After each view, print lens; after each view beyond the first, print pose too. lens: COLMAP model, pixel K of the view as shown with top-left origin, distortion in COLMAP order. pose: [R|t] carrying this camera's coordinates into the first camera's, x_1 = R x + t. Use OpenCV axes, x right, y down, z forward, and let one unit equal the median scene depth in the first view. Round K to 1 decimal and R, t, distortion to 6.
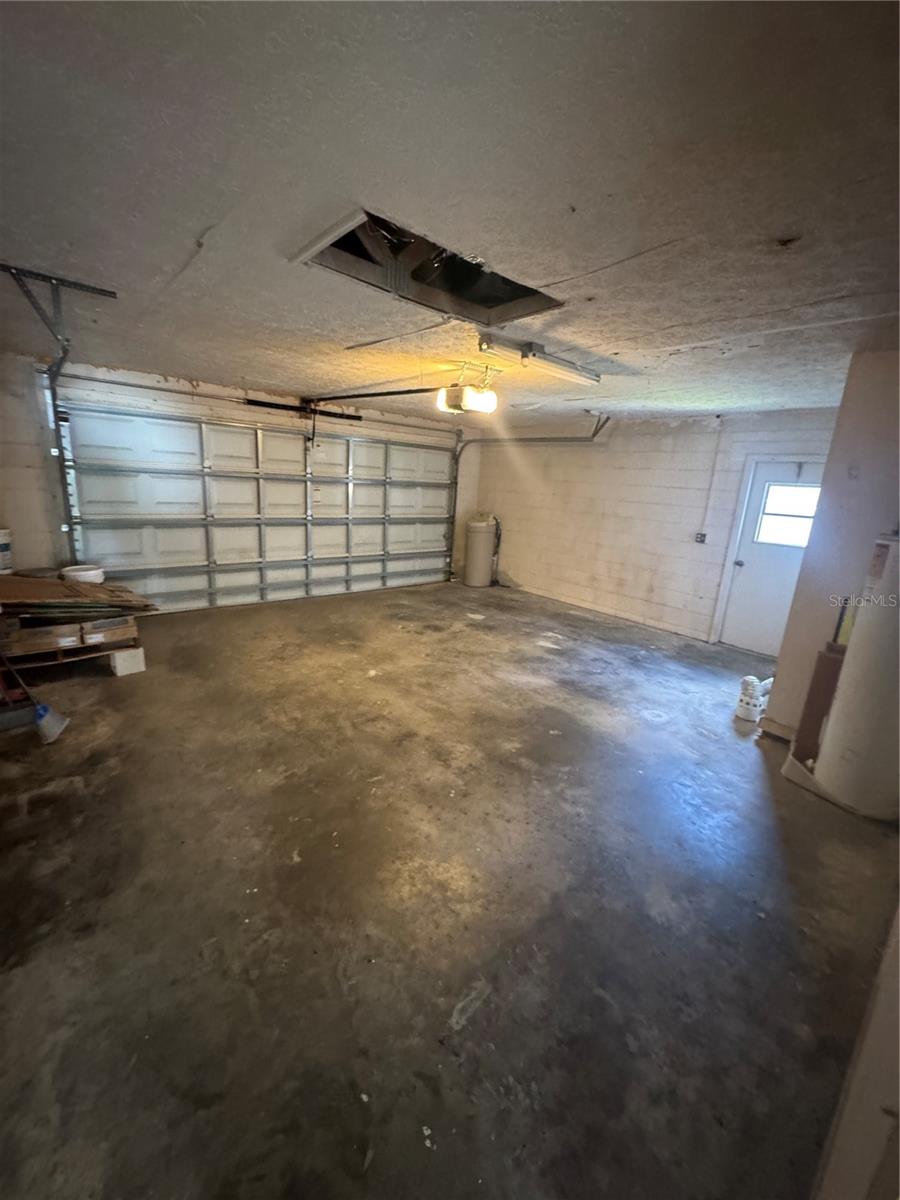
lens RADIAL K [[478.7, 0, 449.4], [0, 478.7, 603.7], [0, 0, 1]] dist [-0.002307, 0.000442]
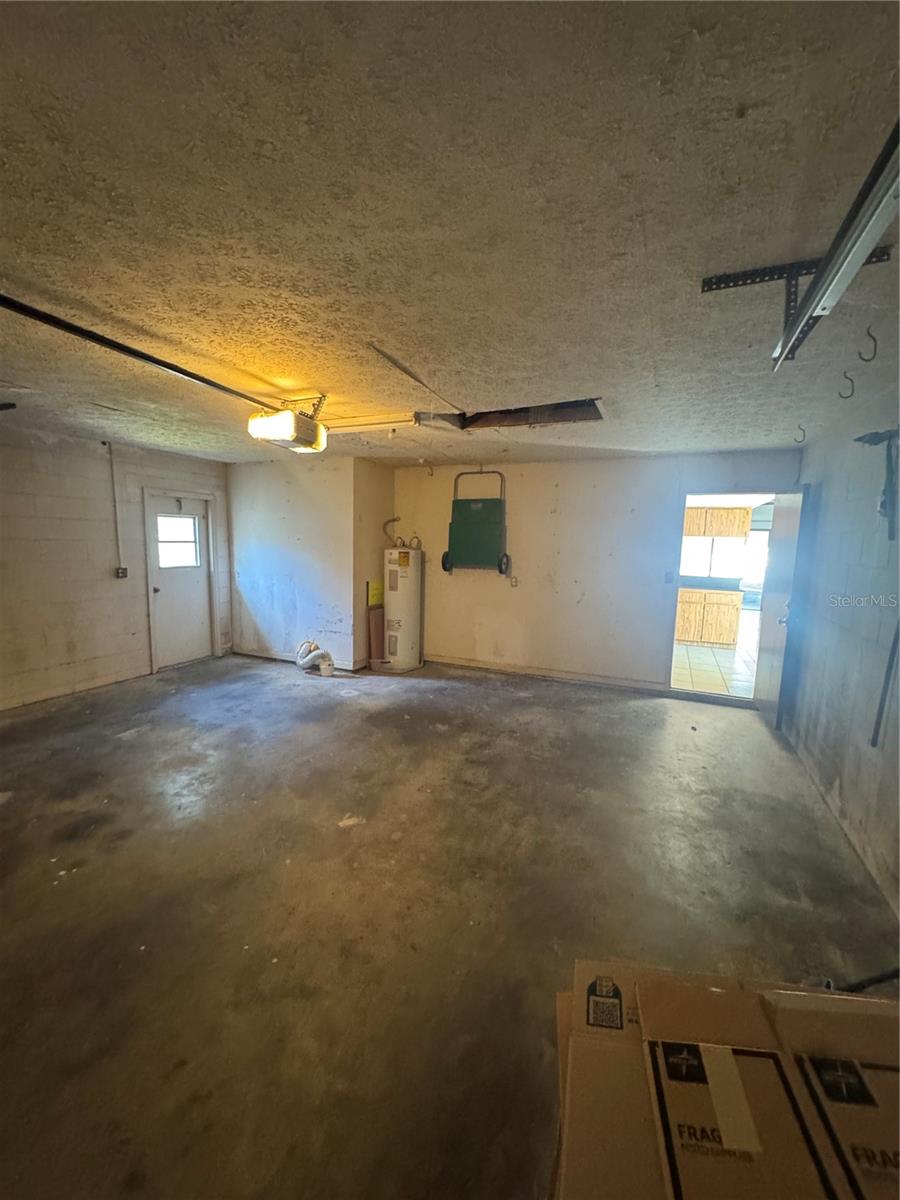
lens RADIAL K [[478.7, 0, 450.4], [0, 478.7, 599.9], [0, 0, 1]] dist [-0.002307, 0.000442]
pose [[-0.426690, -0.185910, 0.885083, -0.778238], [0.173461, 0.943652, 0.281836, -0.321451], [-0.887607, 0.273784, -0.370399, 1.068315]]
